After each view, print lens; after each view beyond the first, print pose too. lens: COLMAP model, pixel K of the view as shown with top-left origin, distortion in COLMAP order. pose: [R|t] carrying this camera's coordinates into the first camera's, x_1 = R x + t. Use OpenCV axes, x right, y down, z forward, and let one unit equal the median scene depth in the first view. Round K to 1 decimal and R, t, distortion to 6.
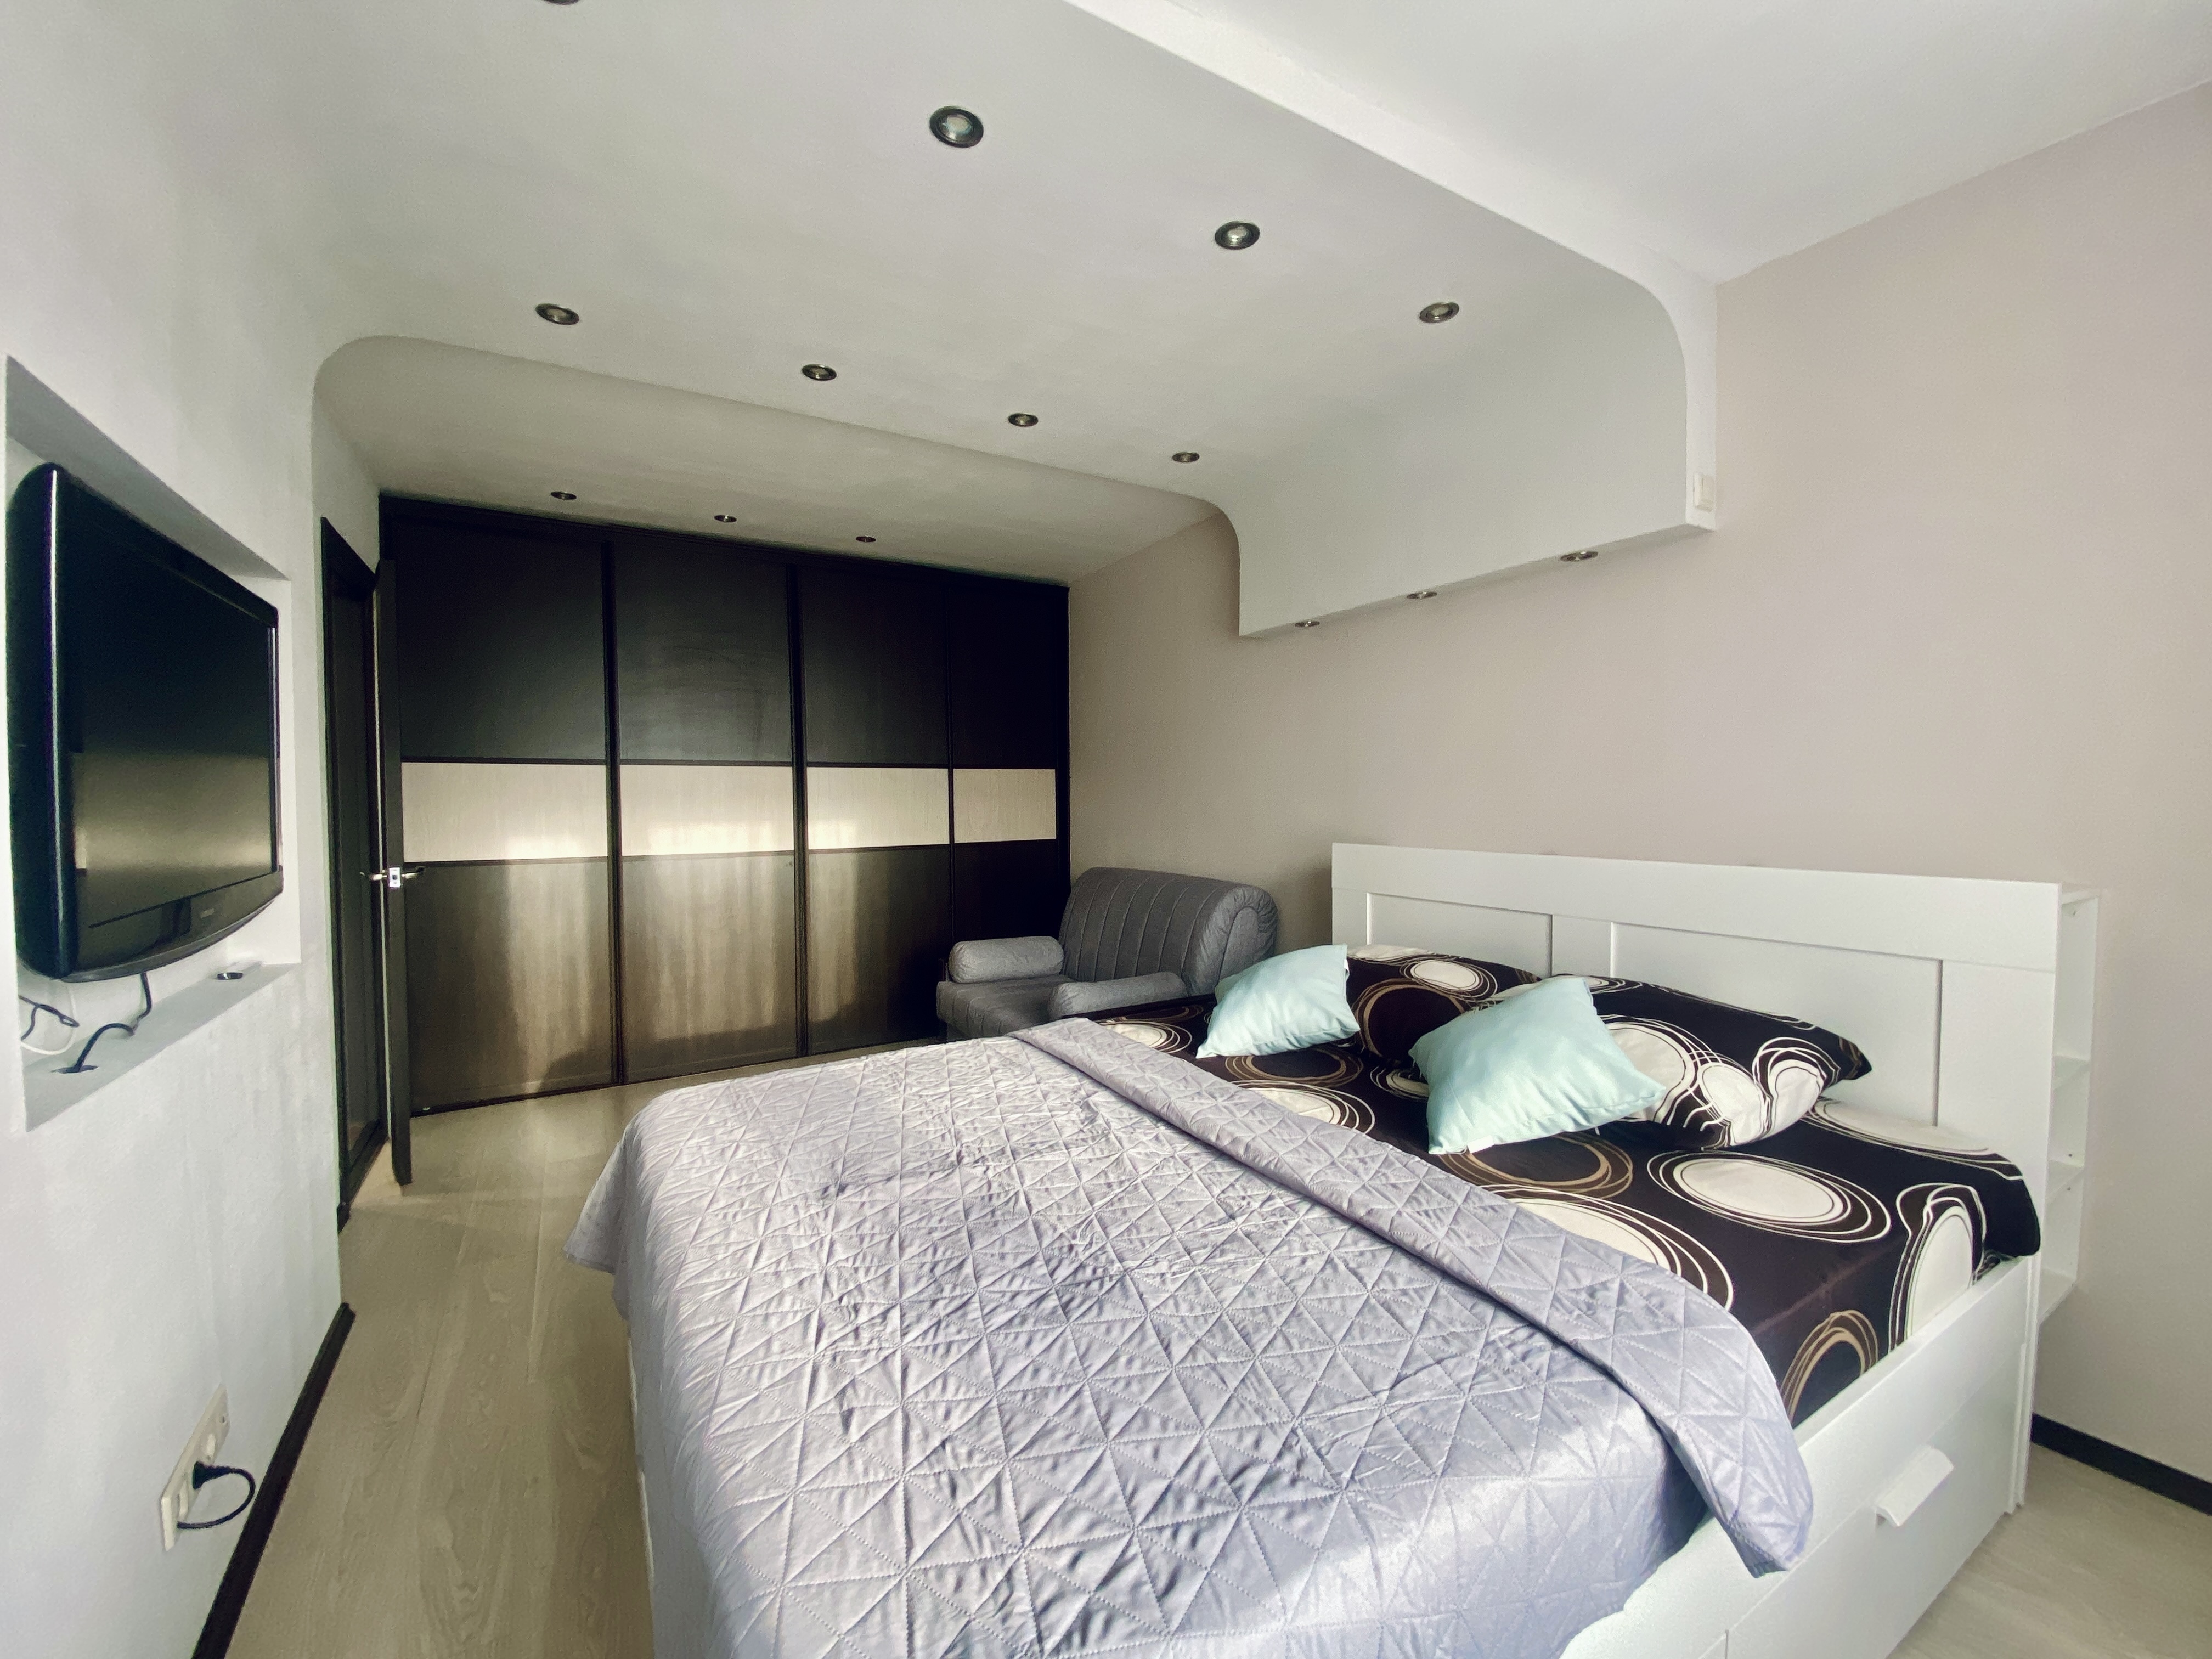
lens RADIAL K [[896.1, 0, 1098.6], [0, 896.1, 825.3], [0, 0, 1]] dist [0.023353, -0.019773]
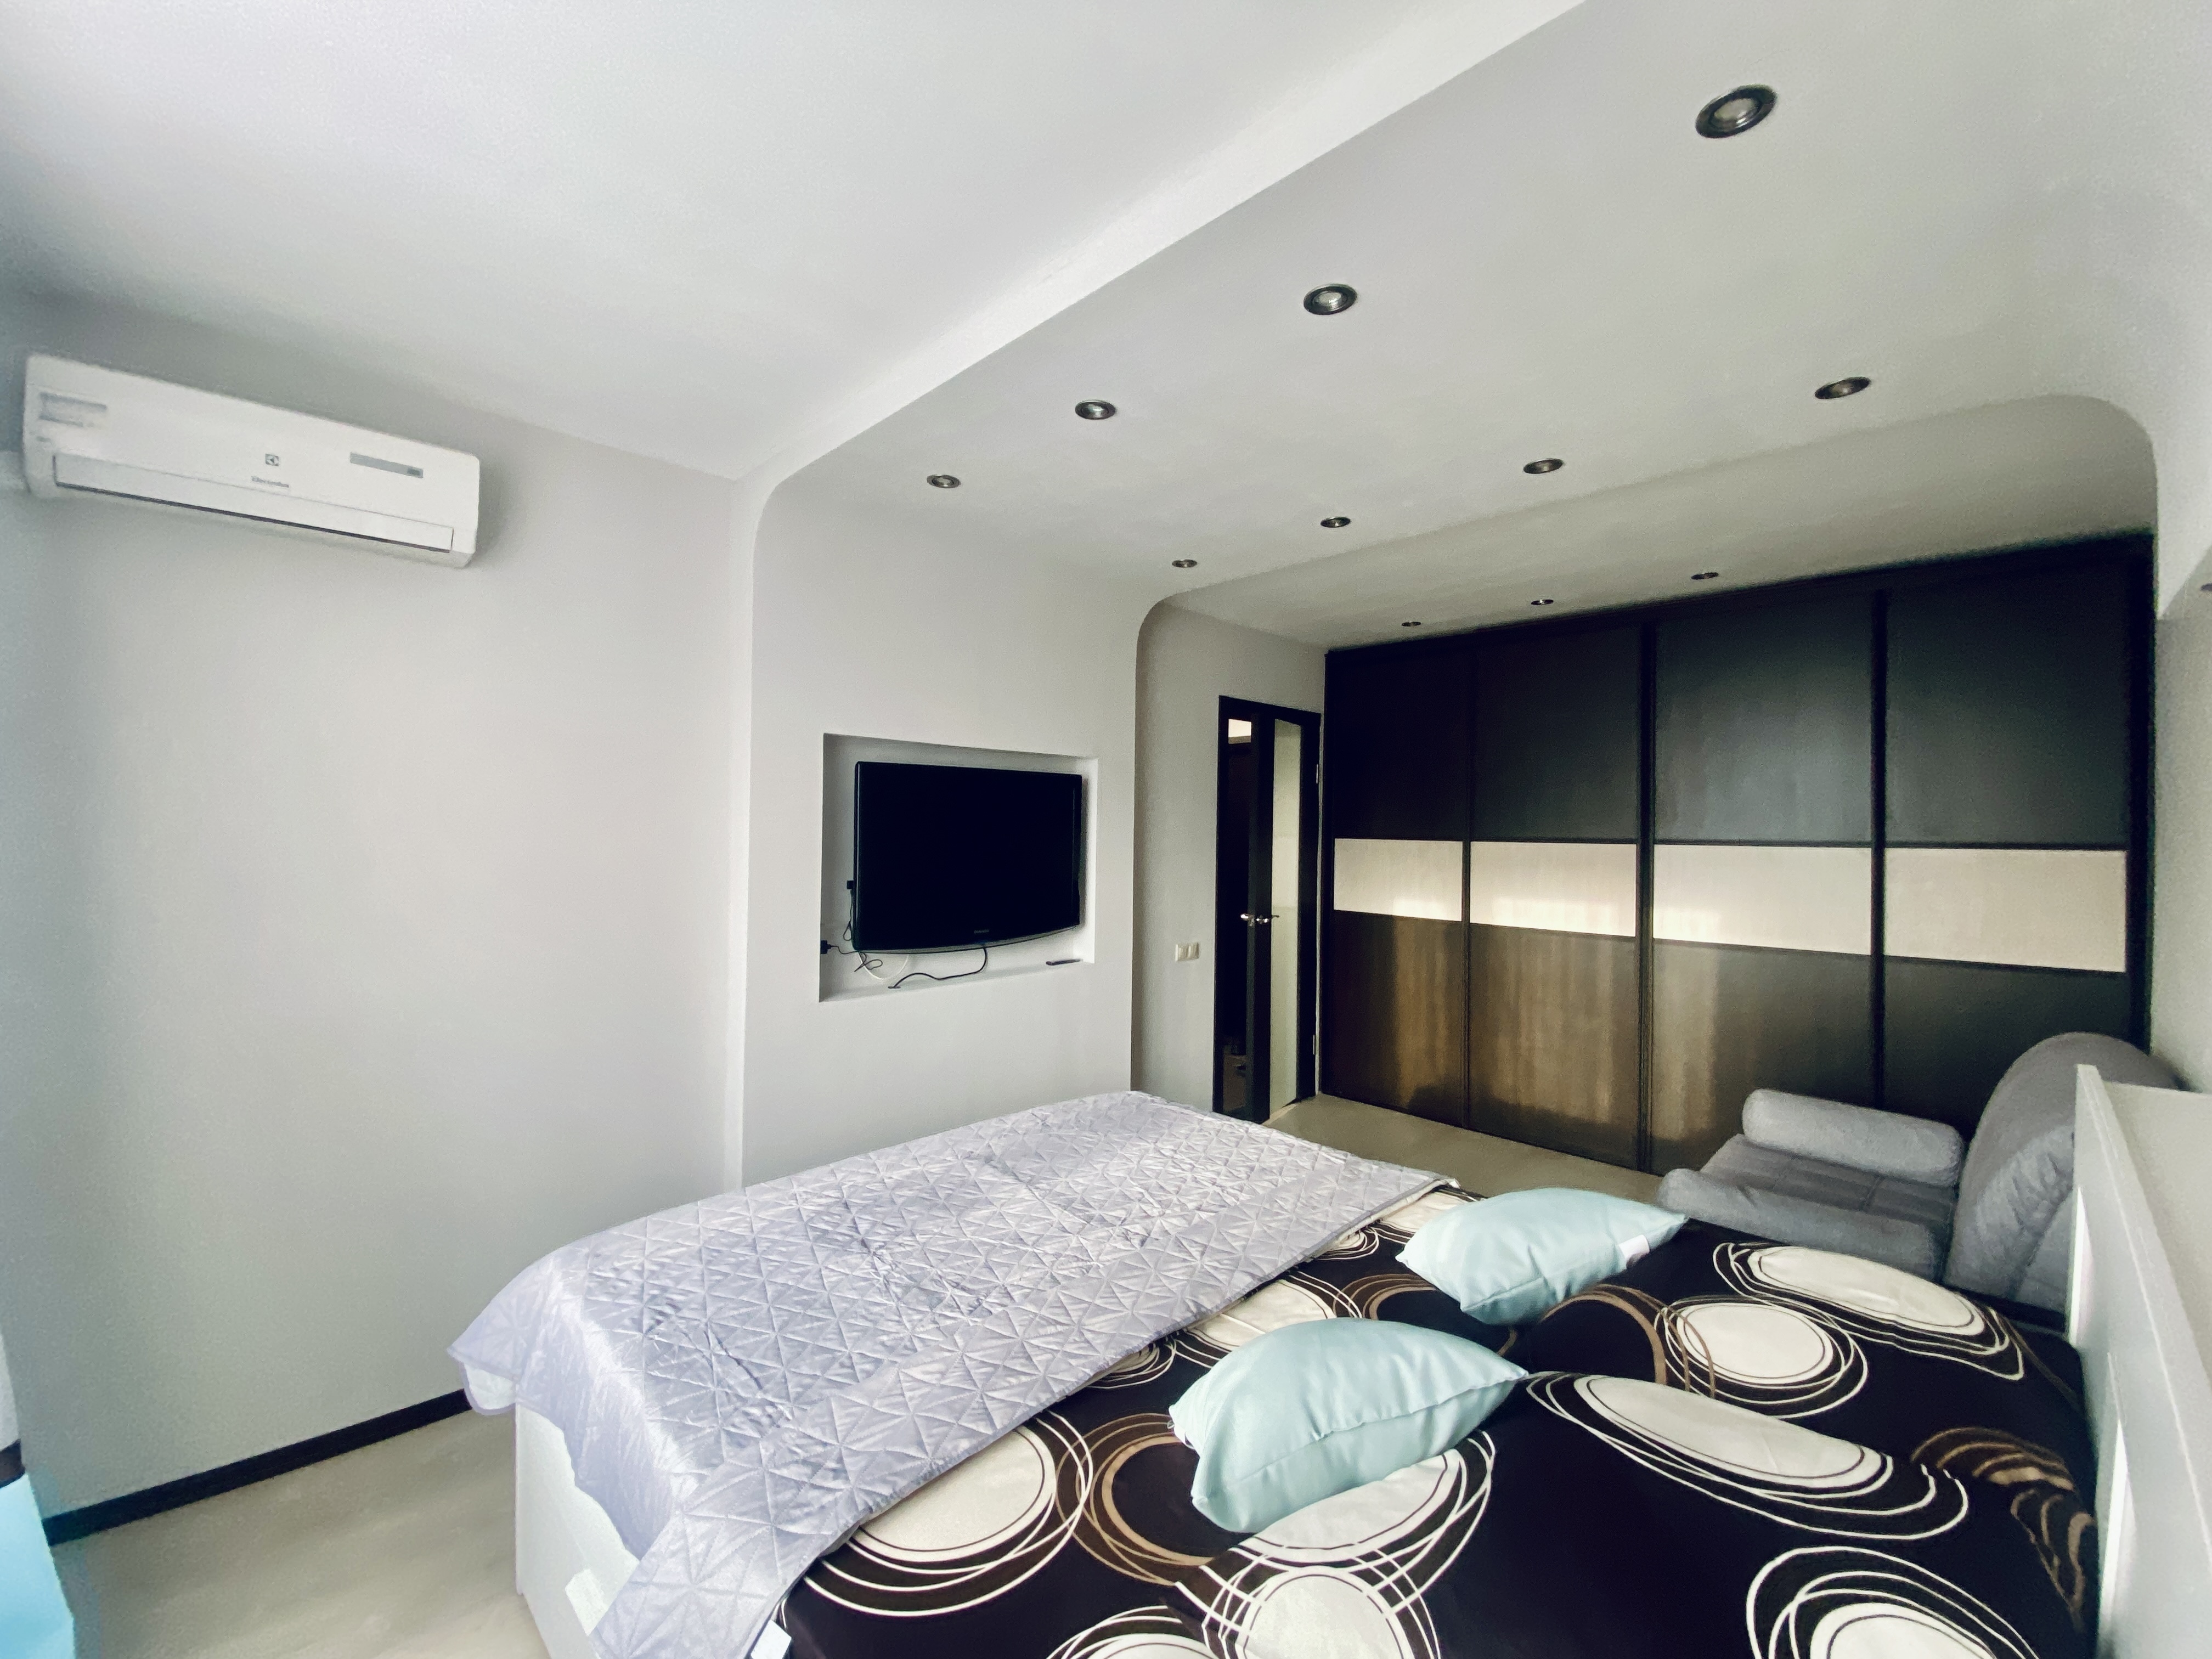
lens RADIAL K [[896.1, 0, 1098.6], [0, 896.1, 825.3], [0, 0, 1]] dist [0.023353, -0.019773]
pose [[0.242581, 0.005975, -0.970113, 0.484357], [-0.043863, 0.999026, -0.004815, -0.067589], [0.969139, 0.043720, 0.242607, 0.302941]]
